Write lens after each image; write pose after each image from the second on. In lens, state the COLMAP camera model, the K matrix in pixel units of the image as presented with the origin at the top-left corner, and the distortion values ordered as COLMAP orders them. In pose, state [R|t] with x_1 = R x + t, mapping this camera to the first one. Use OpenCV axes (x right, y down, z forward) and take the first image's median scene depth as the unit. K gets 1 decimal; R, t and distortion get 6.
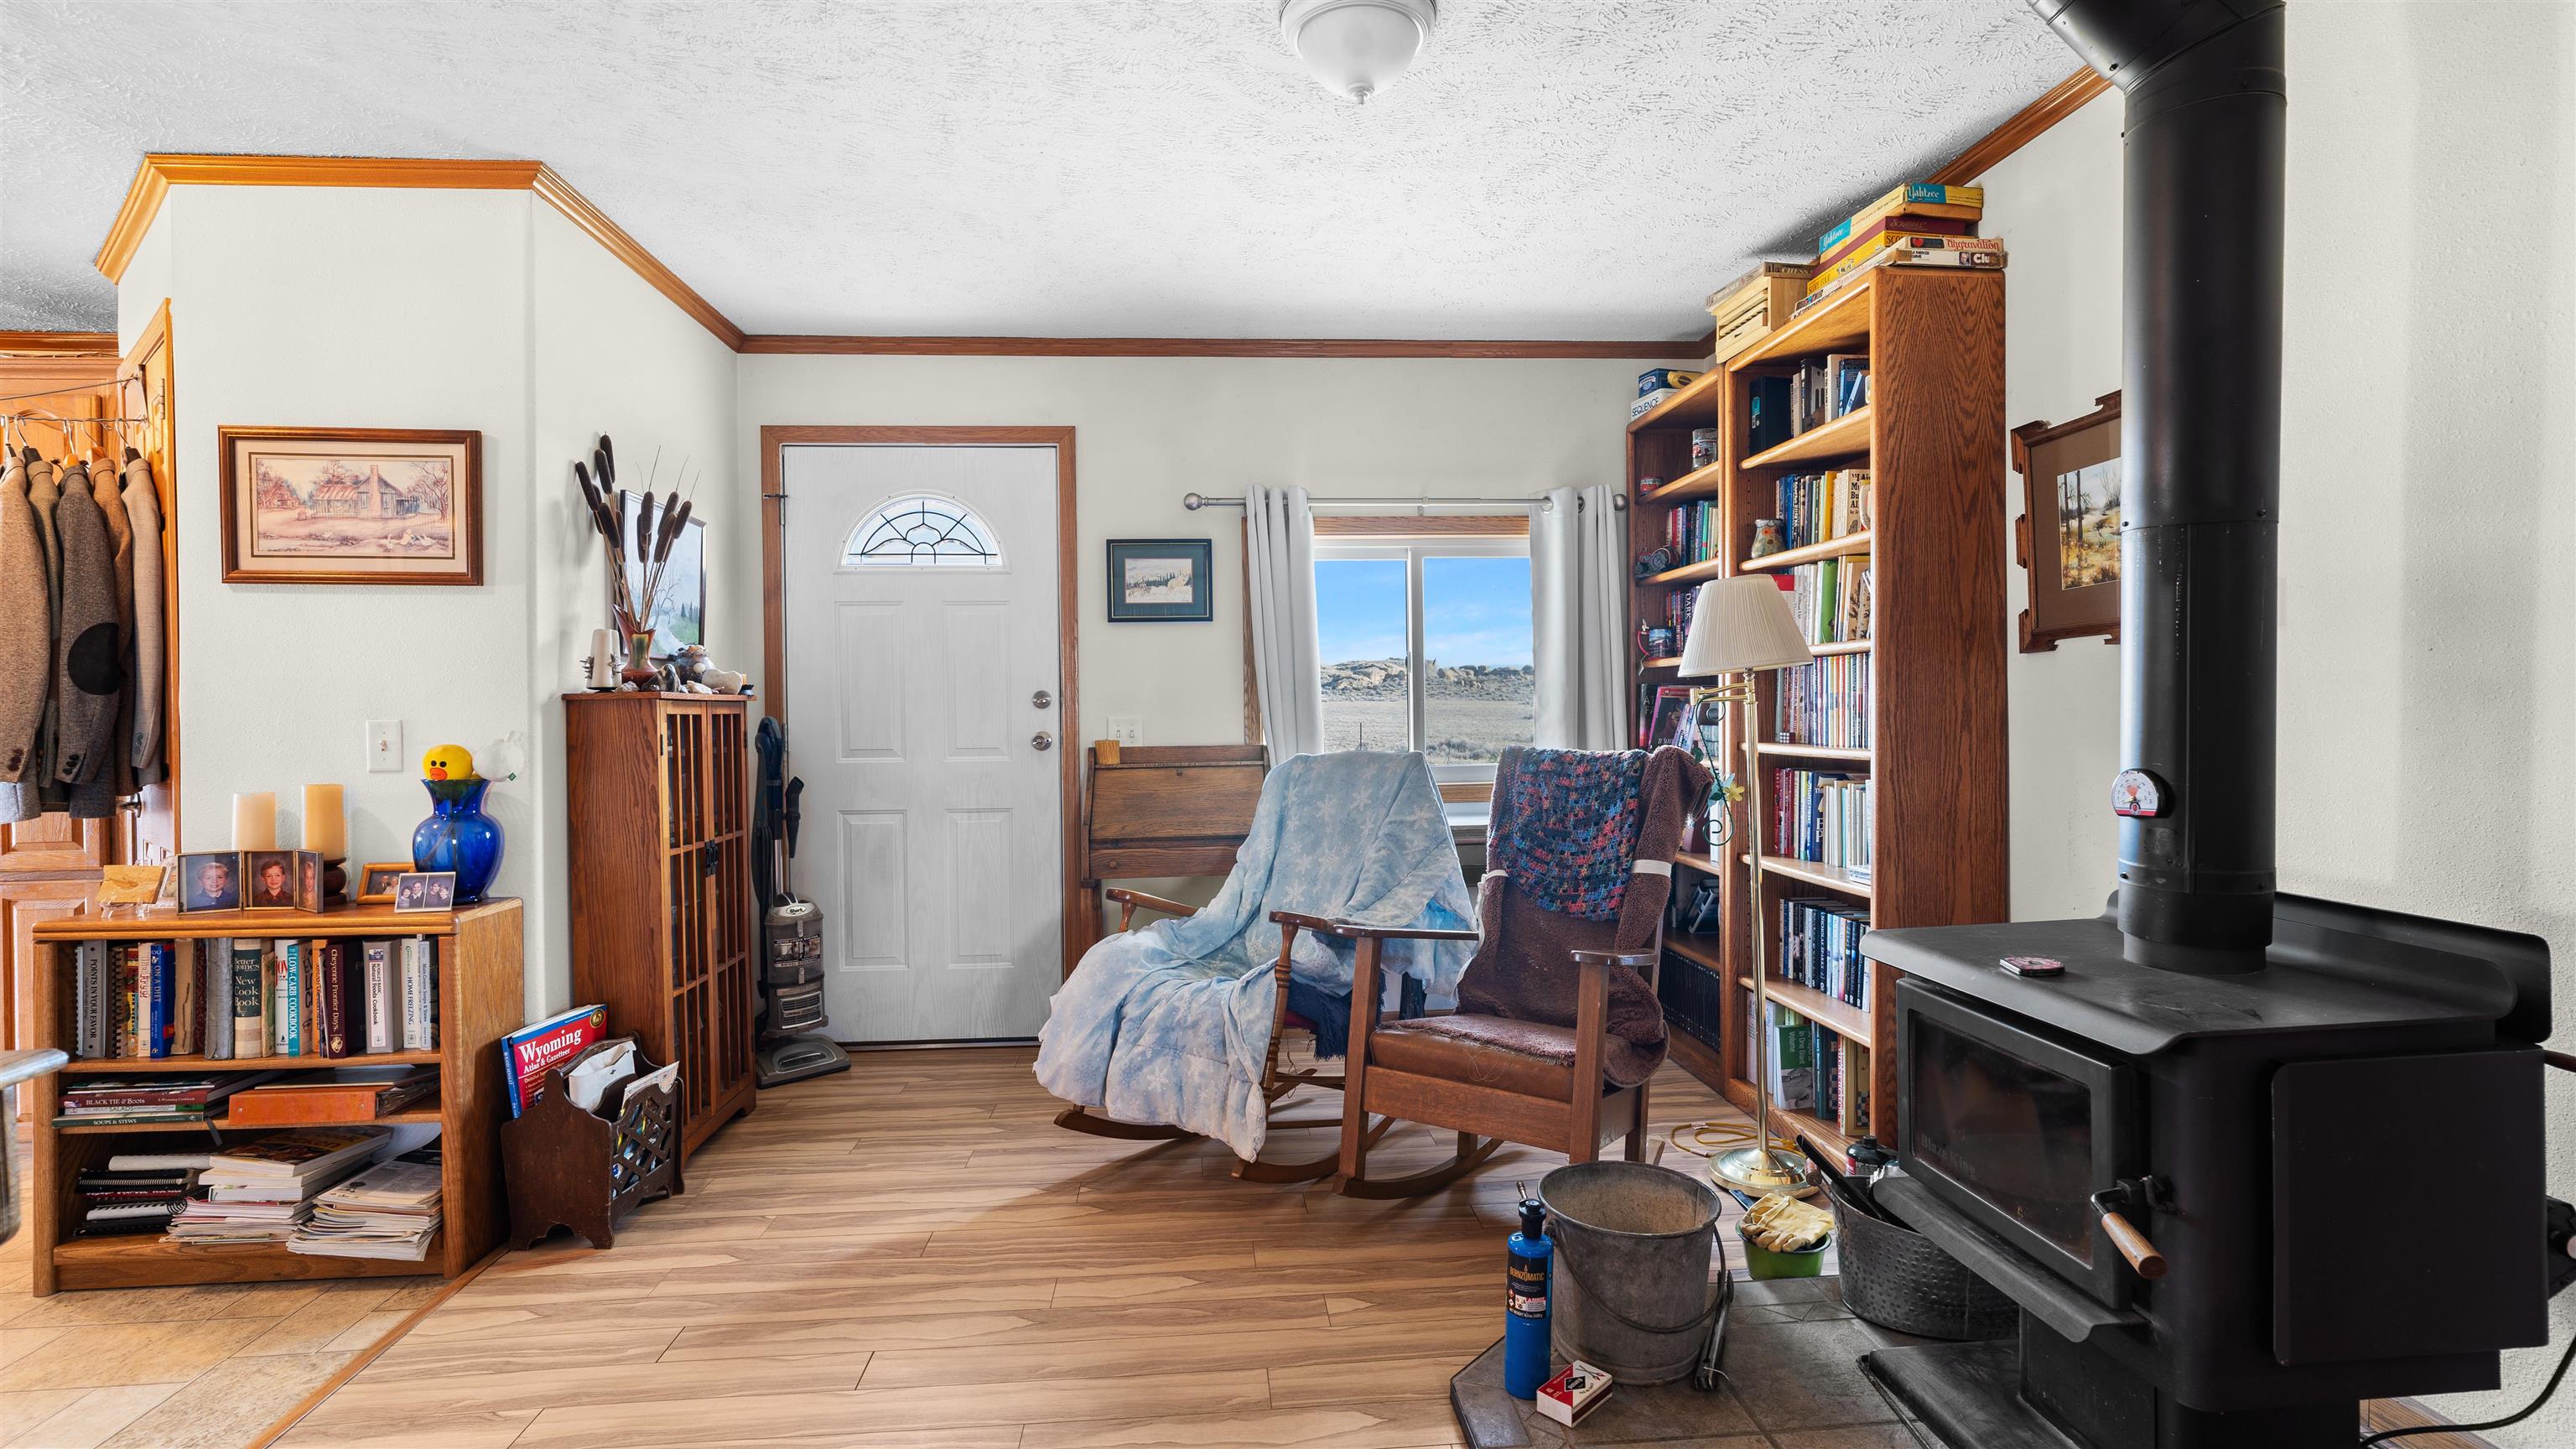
lens RADIAL K [[1209.4, 0, 1285.5], [0, 1209.4, 713.2], [0, 0, 1]] dist [-0.005480, 0.004031]
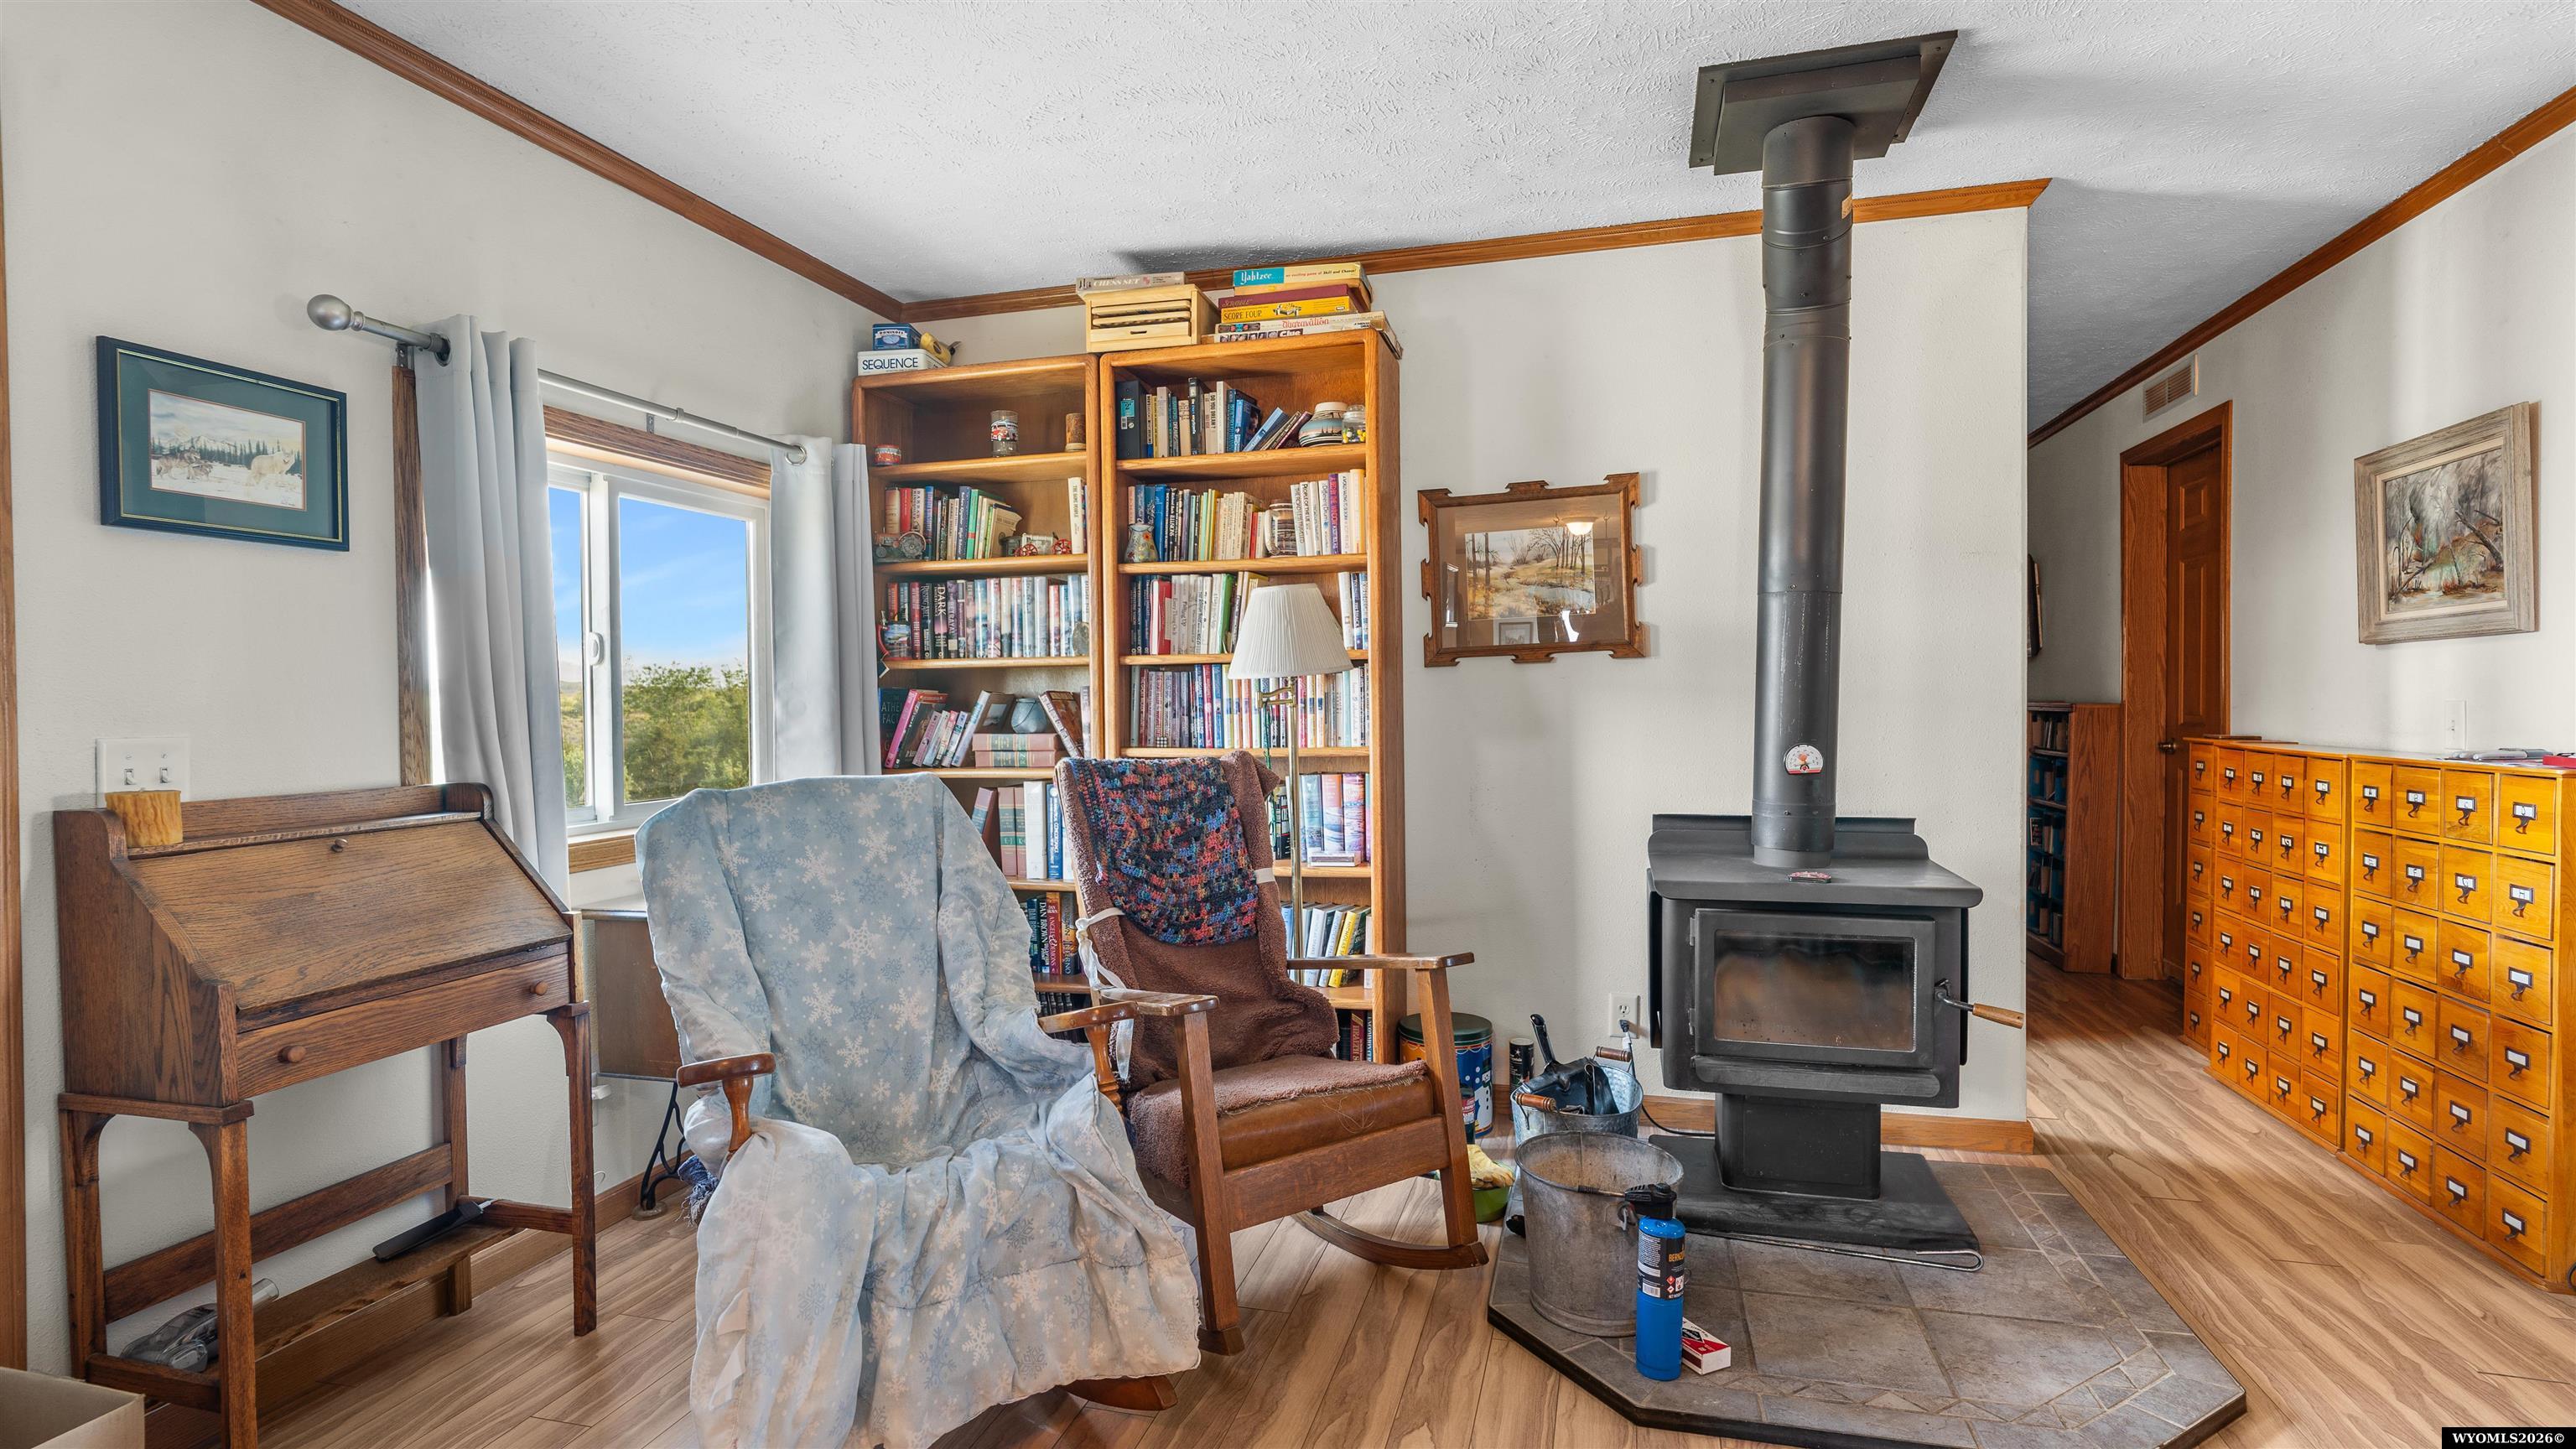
lens RADIAL K [[1209.4, 0, 1282.6], [0, 1209.4, 723.6], [0, 0, 1]] dist [-0.005480, 0.004031]
pose [[0.350068, -0.008641, 0.936684, -0.559396], [0.014335, 0.999890, 0.003867, 0.002342], [-0.936615, 0.012074, 0.350153, 0.606846]]
